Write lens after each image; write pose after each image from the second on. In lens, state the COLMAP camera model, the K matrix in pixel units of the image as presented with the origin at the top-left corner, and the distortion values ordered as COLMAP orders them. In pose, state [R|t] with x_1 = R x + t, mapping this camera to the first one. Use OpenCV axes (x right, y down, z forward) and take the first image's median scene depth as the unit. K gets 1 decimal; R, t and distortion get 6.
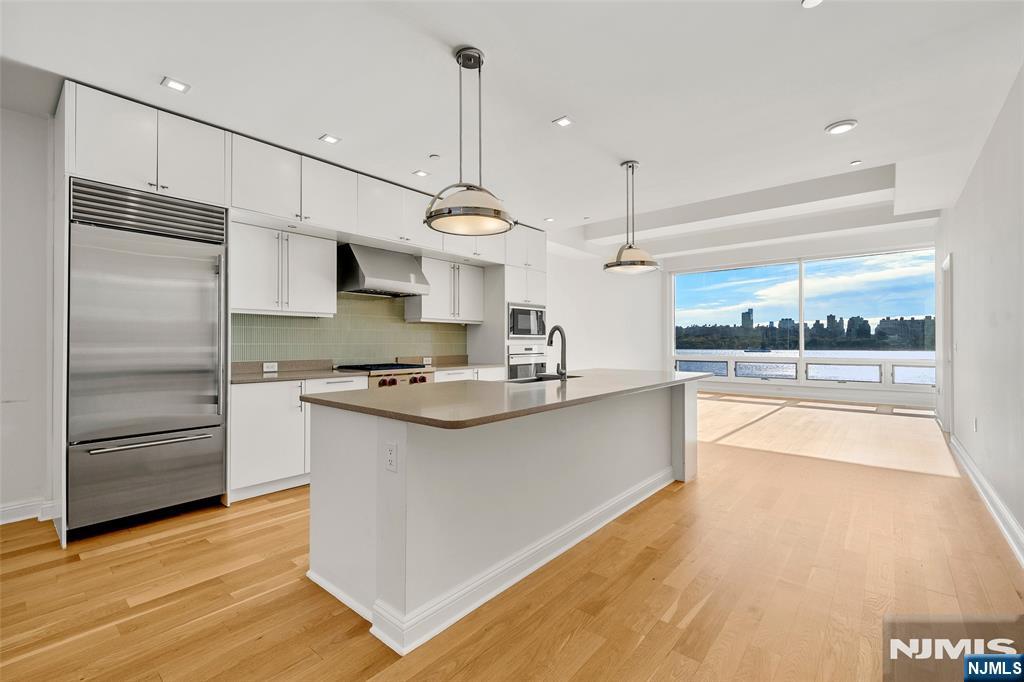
lens RADIAL K [[443.7, 0, 511.6], [0, 443.7, 337.7], [0, 0, 1]] dist [0.003267, -0.000103]
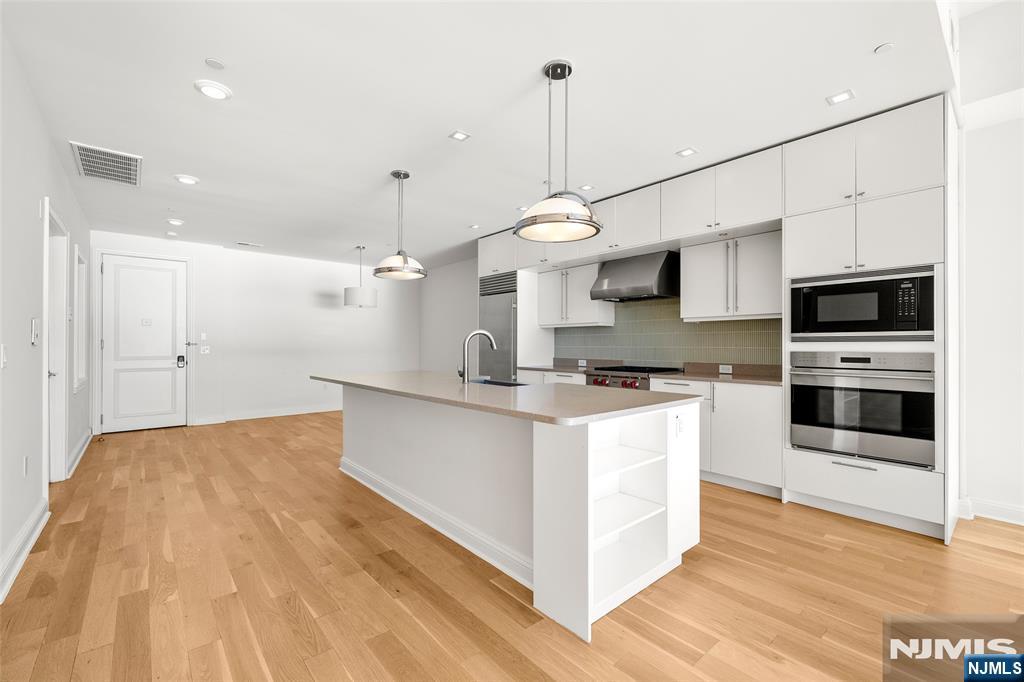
lens RADIAL K [[425.4, 0, 510.9], [0, 425.4, 343.5], [0, 0, 1]] dist [0.000473, 0.000189]
pose [[-0.153680, -0.005007, -0.988108, 0.355235], [0.006657, 0.999959, -0.006103, 0.004448], [0.988098, -0.007516, -0.153640, 0.414978]]
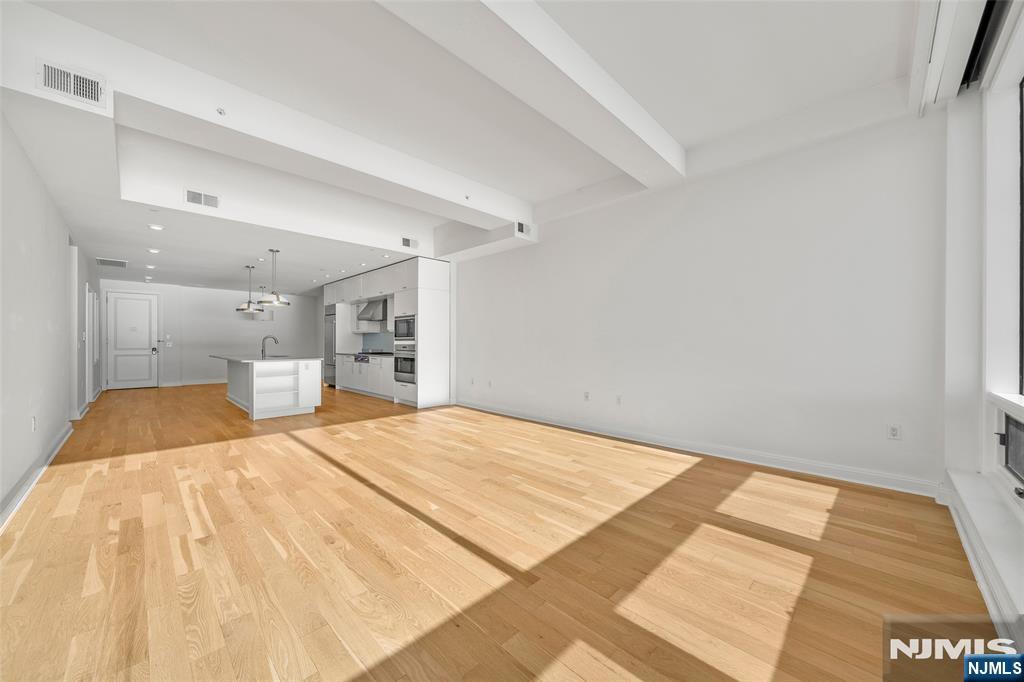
lens RADIAL K [[374.2, 0, 513.7], [0, 374.2, 341.8], [0, 0, 1]] dist [-0.003522, -0.000459]
pose [[-0.075856, -0.002954, -0.997114, 0.733664], [0.006031, 0.999976, -0.003421, 0.009262], [0.997101, -0.006273, -0.075836, 0.877521]]
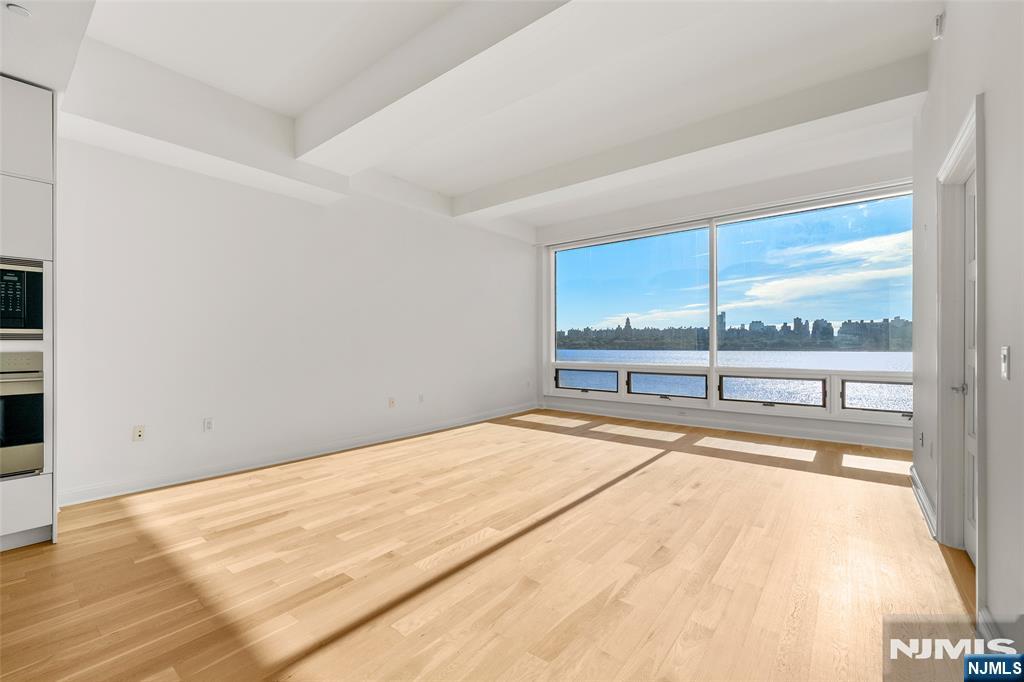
lens RADIAL K [[425.4, 0, 514.1], [0, 425.4, 341.9], [0, 0, 1]] dist [0.000473, 0.000189]
pose [[0.999392, 0.000313, 0.034867, 0.328529], [-0.000531, 0.999980, 0.006239, 0.002442], [-0.034864, -0.006253, 0.999372, 0.365785]]
